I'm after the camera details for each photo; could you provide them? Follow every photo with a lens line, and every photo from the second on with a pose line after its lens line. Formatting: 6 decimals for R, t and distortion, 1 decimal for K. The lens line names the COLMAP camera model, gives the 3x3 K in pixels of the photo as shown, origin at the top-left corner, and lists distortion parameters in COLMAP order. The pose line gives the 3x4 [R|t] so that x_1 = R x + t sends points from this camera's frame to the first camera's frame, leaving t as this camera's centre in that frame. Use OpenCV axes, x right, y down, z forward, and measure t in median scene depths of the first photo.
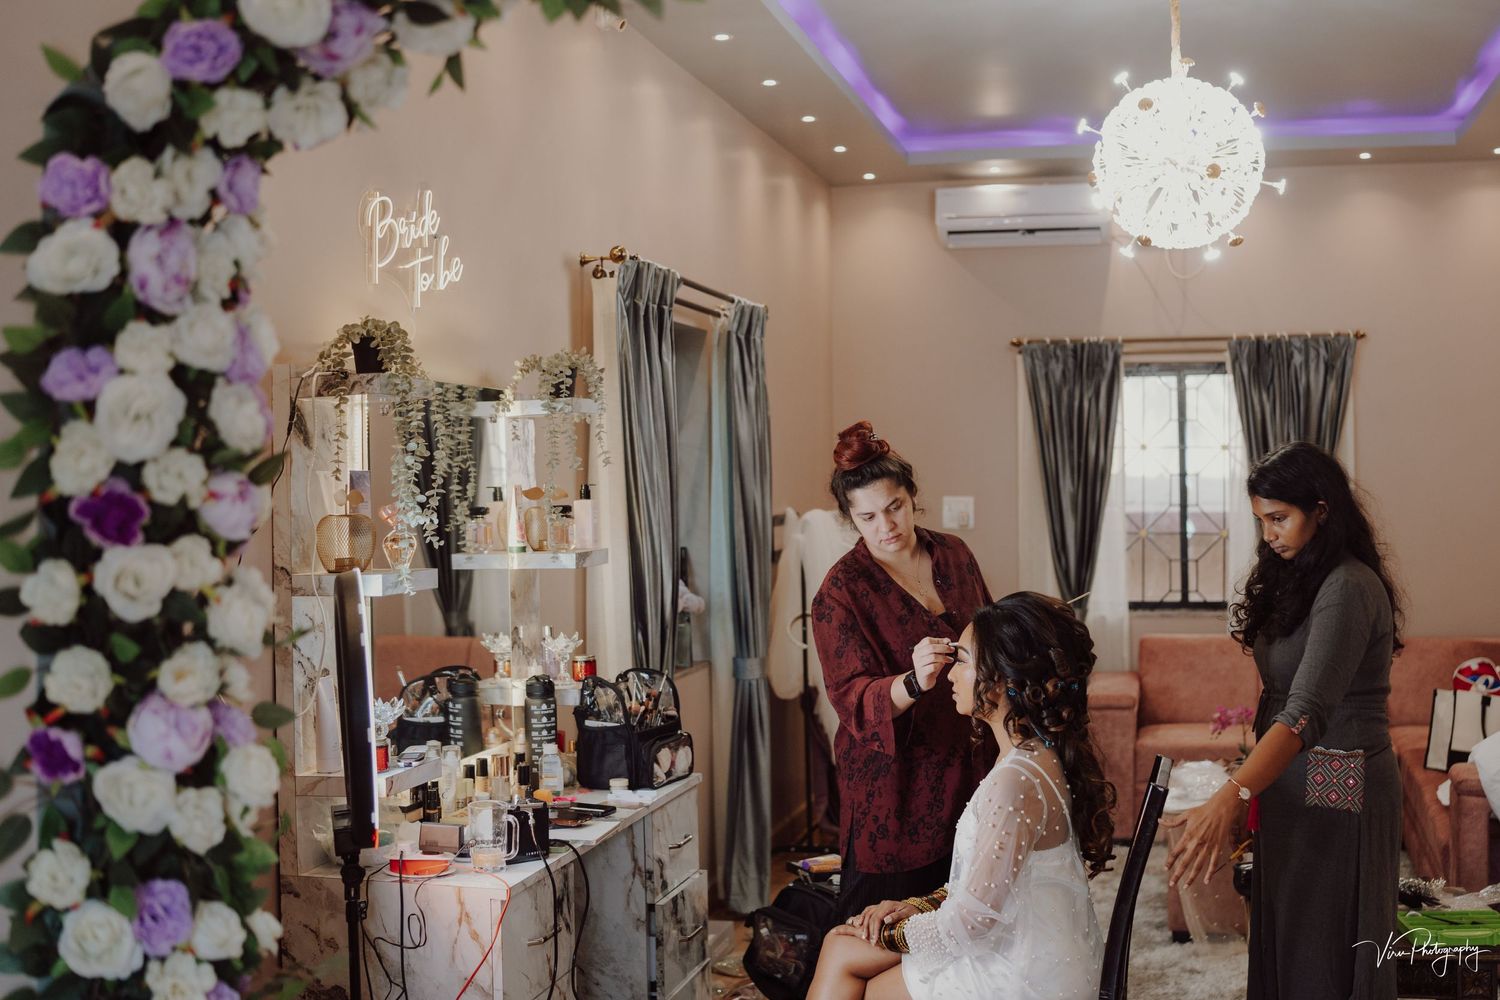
lens RADIAL K [[1424.8, 0, 752.4], [0, 1424.8, 556.5], [0, 0, 1]] dist [-0.184031, 0.269218]
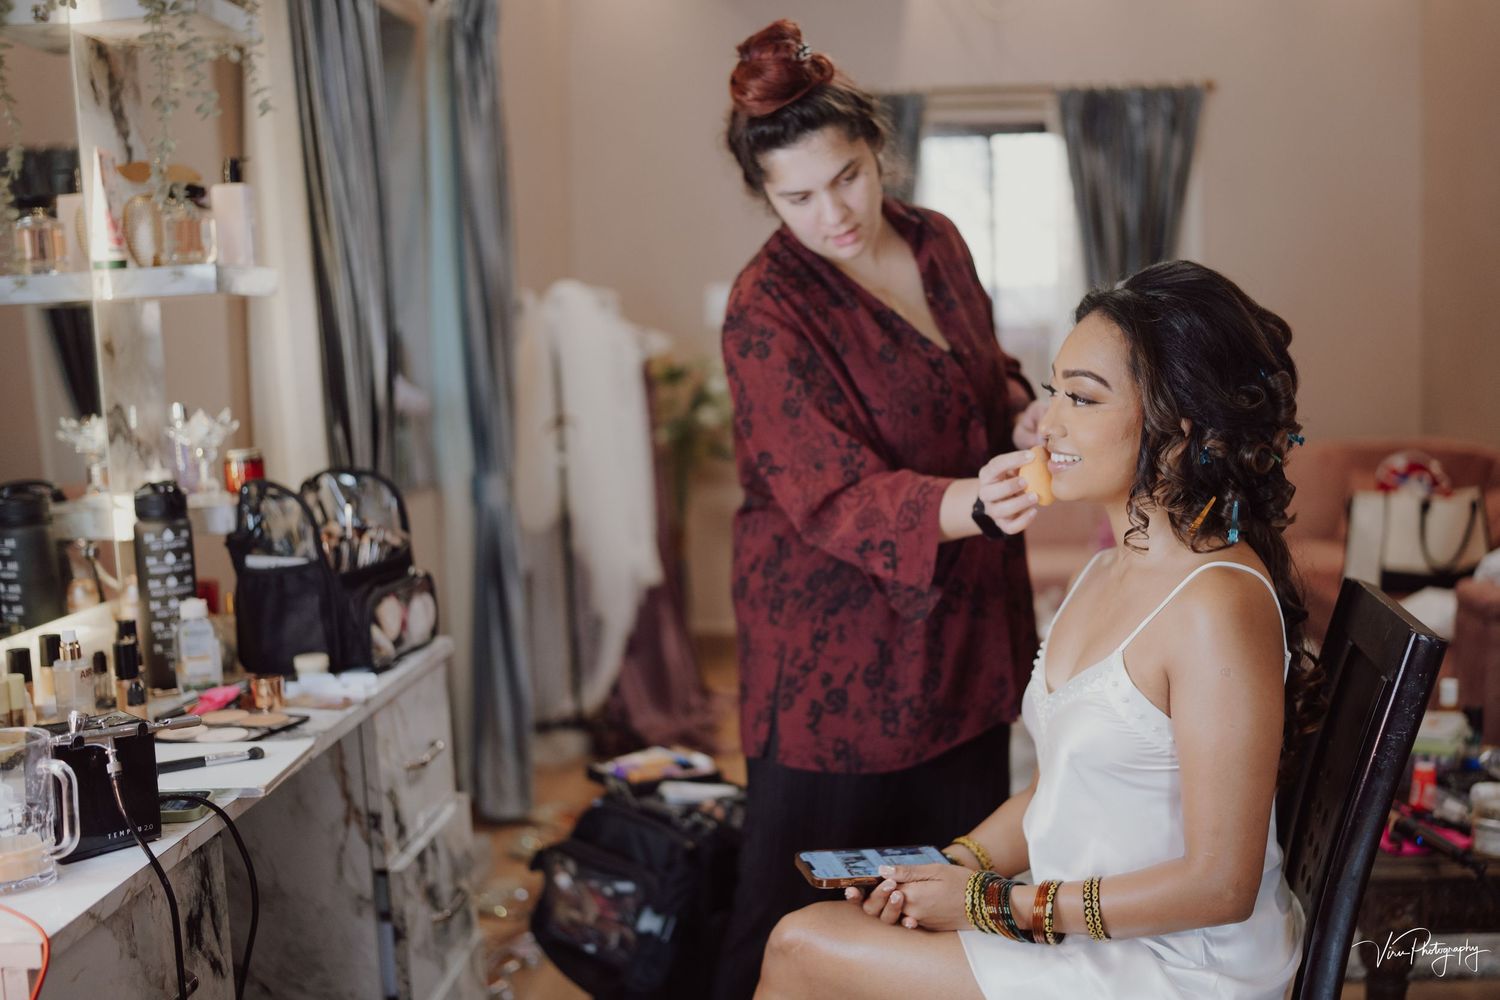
lens RADIAL K [[1424.8, 0, 752.4], [0, 1424.8, 556.5], [0, 0, 1]] dist [-0.184031, 0.269218]
pose [[0.978612, -0.043718, 0.201015, -0.031005], [0.022010, 0.993800, 0.108985, 0.057806], [-0.204533, -0.102230, 0.973507, 0.405142]]
